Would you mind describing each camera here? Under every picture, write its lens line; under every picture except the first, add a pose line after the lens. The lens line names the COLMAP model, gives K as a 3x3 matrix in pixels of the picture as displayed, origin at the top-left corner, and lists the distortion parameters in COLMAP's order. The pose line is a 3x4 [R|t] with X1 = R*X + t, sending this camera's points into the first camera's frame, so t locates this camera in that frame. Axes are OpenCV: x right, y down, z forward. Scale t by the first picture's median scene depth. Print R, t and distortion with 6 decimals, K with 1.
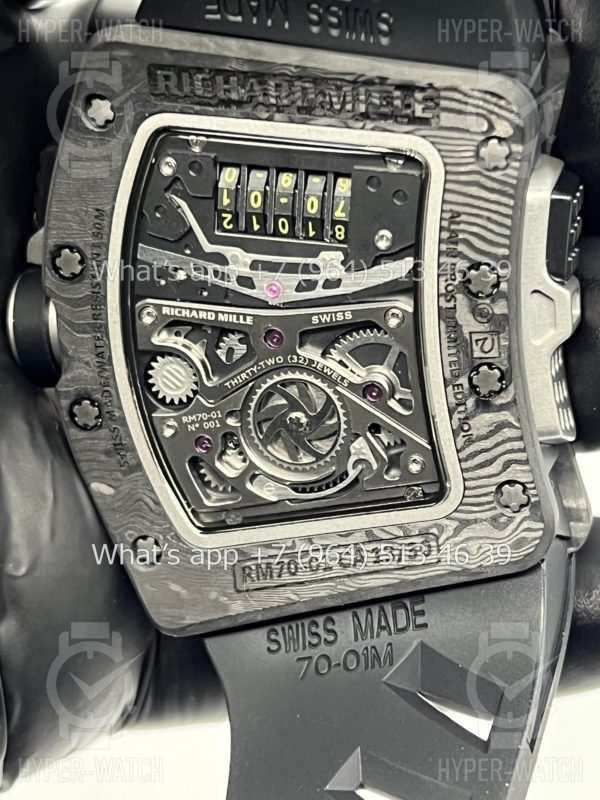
lens RADIAL K [[1878.3, 0, 300.0], [0, 1878.3, 400.0], [0, 0, 1]] dist [0.280277, 0.396690]
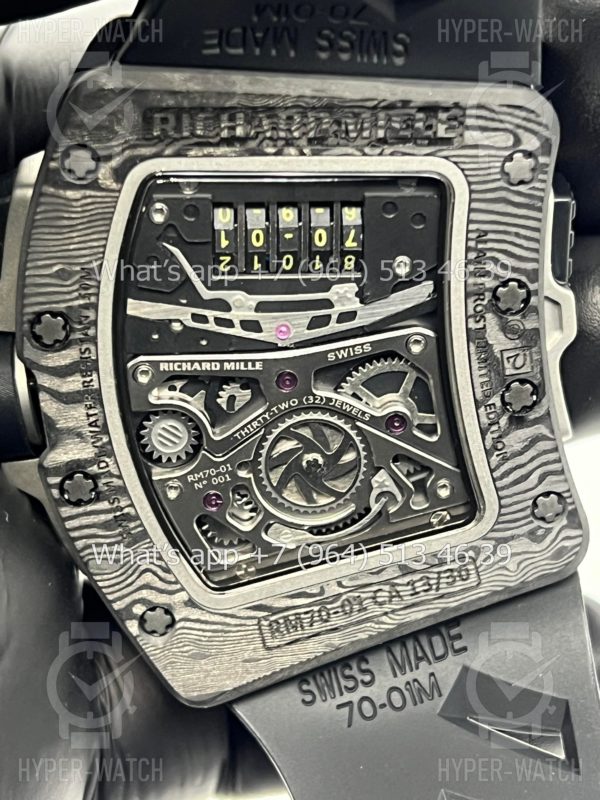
lens RADIAL K [[1878.3, 0, 300.0], [0, 1878.3, 400.0], [0, 0, 1]] dist [0.280277, 0.396690]
pose [[0.940529, -0.147174, 0.306176, -0.301132], [0.127069, 0.988270, 0.084708, -0.103750], [-0.315052, -0.040765, 0.948199, 0.108121]]
